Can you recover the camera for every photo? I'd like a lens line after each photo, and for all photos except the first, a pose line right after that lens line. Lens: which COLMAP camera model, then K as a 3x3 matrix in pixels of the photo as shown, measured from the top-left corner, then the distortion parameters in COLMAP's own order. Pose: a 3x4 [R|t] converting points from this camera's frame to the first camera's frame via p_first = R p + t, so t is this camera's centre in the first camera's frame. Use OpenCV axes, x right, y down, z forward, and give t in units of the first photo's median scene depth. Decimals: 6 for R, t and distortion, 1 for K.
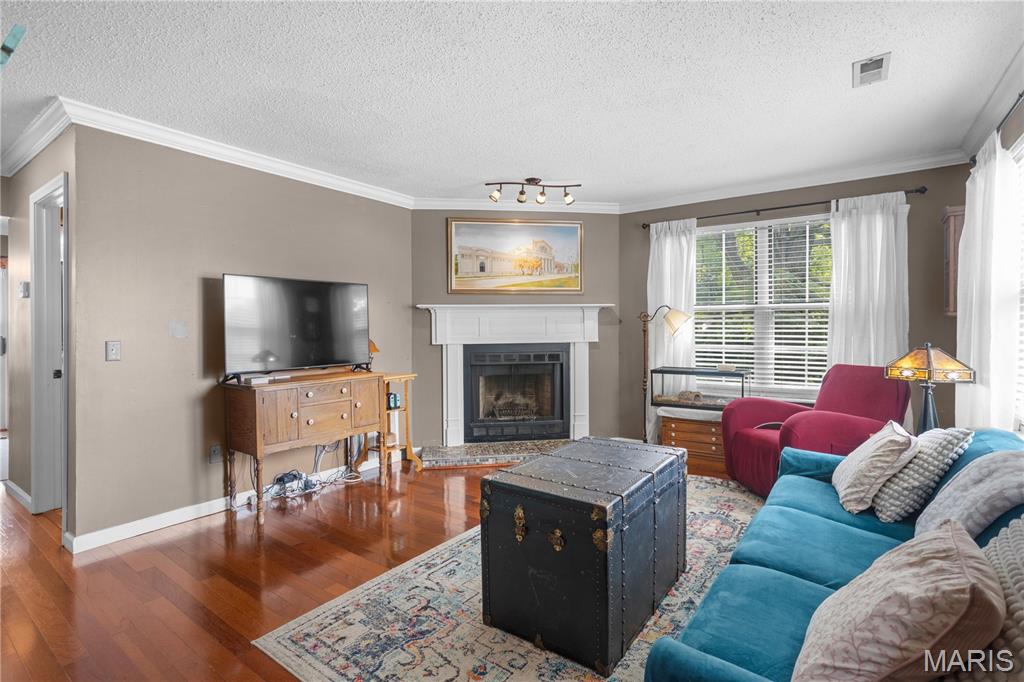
lens RADIAL K [[488.5, 0, 513.2], [0, 488.5, 328.7], [0, 0, 1]] dist [-0.054027, 0.028440]
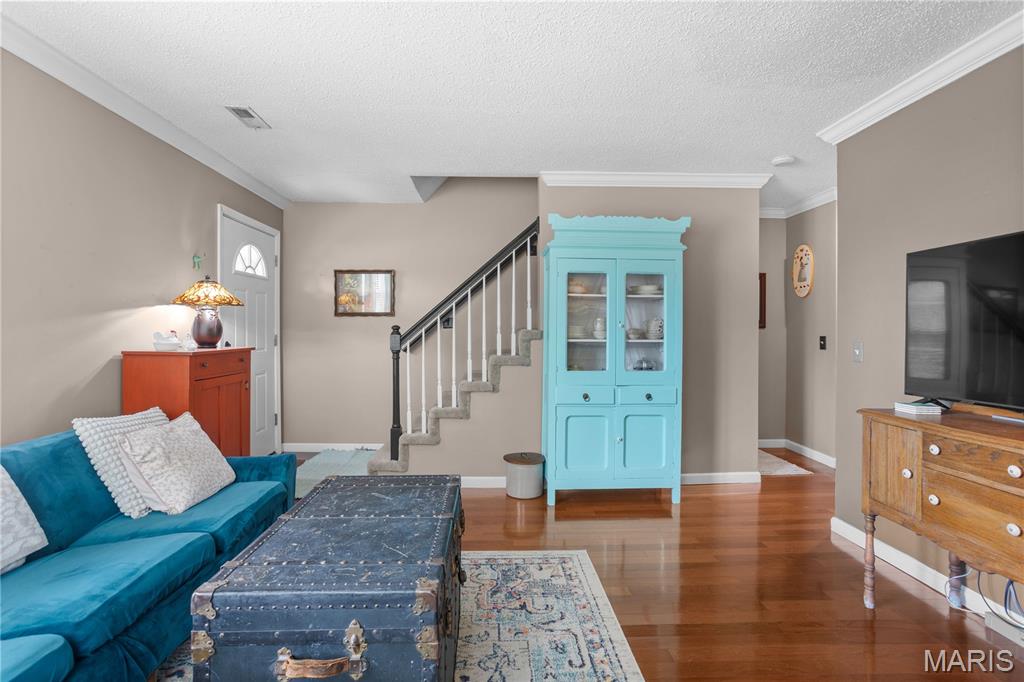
lens RADIAL K [[488.5, 0, 513.2], [0, 488.5, 328.7], [0, 0, 1]] dist [-0.054027, 0.028440]
pose [[-0.780737, -0.000602, -0.624859, 0.470758], [-0.002288, 0.999996, 0.001895, -0.003802], [0.624856, 0.002909, -0.780735, 1.798415]]
